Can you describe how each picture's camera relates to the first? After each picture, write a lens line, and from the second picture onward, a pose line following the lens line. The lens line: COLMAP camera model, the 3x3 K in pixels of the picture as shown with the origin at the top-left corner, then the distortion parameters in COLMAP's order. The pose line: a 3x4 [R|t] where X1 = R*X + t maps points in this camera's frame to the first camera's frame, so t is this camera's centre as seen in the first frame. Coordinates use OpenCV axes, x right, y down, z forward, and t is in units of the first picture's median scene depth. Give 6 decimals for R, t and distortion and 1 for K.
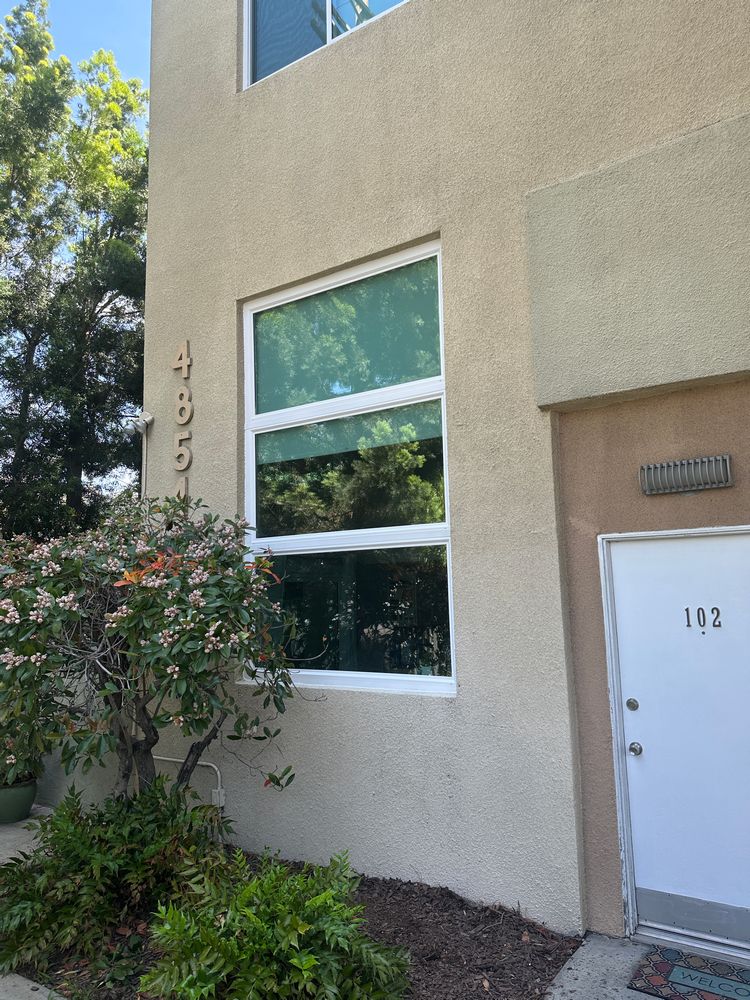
lens RADIAL K [[699.4, 0, 378.1], [0, 699.4, 490.5], [0, 0, 1]] dist [0.049082, -0.056223]
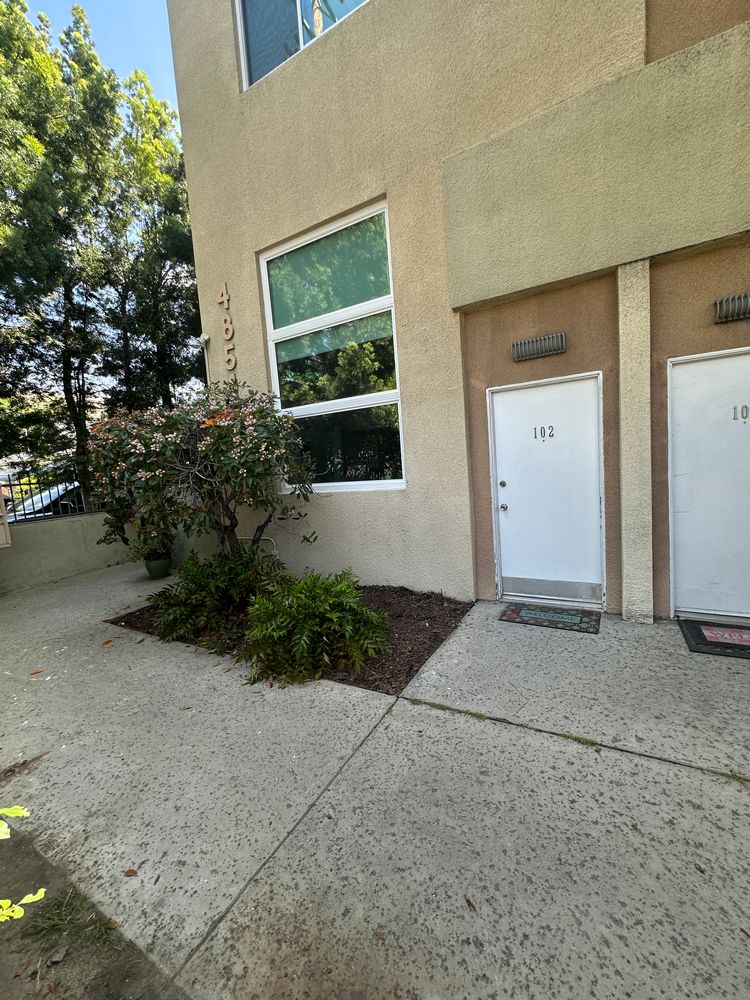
lens RADIAL K [[399.9, 0, 380.7], [0, 399.9, 494.3], [0, 0, 1]] dist [-0.004372, 0.000049]
pose [[0.996192, -0.057211, 0.065793, -0.018525], [0.040956, 0.973230, 0.226155, 0.072734], [-0.076970, -0.222599, 0.971867, 0.018115]]
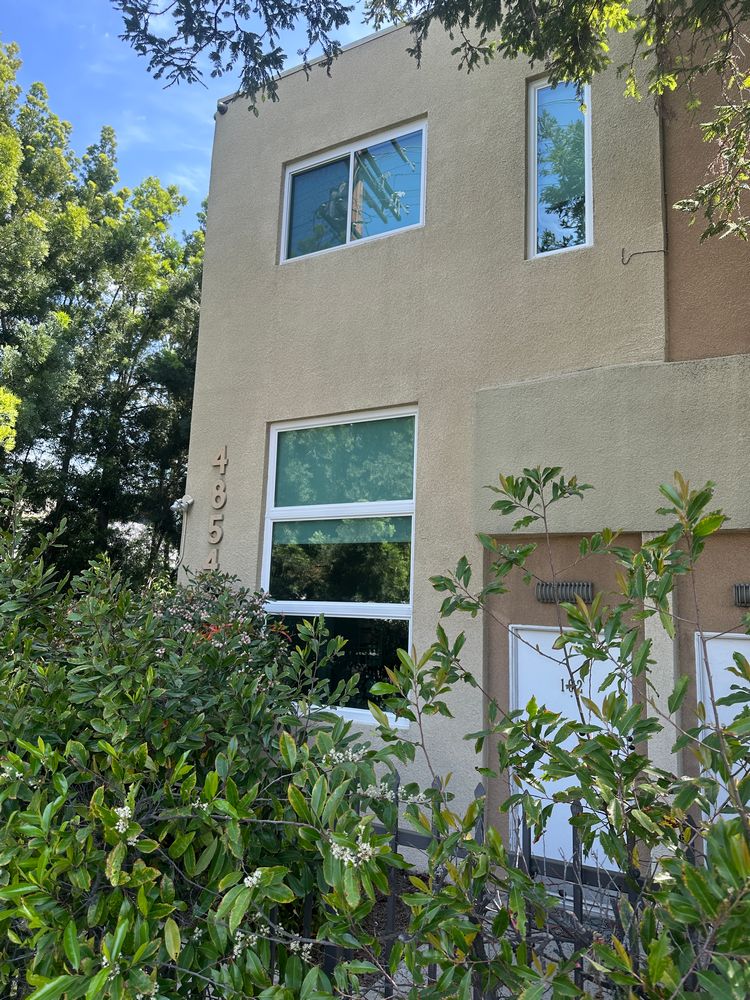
lens RADIAL K [[699.4, 0, 371.2], [0, 699.4, 503.0], [0, 0, 1]] dist [0.049082, -0.056223]
pose [[0.997205, 0.066626, 0.033819, -0.044093], [-0.066096, 0.997676, -0.016561, -0.132189], [-0.034844, 0.014279, 0.999291, -0.431723]]
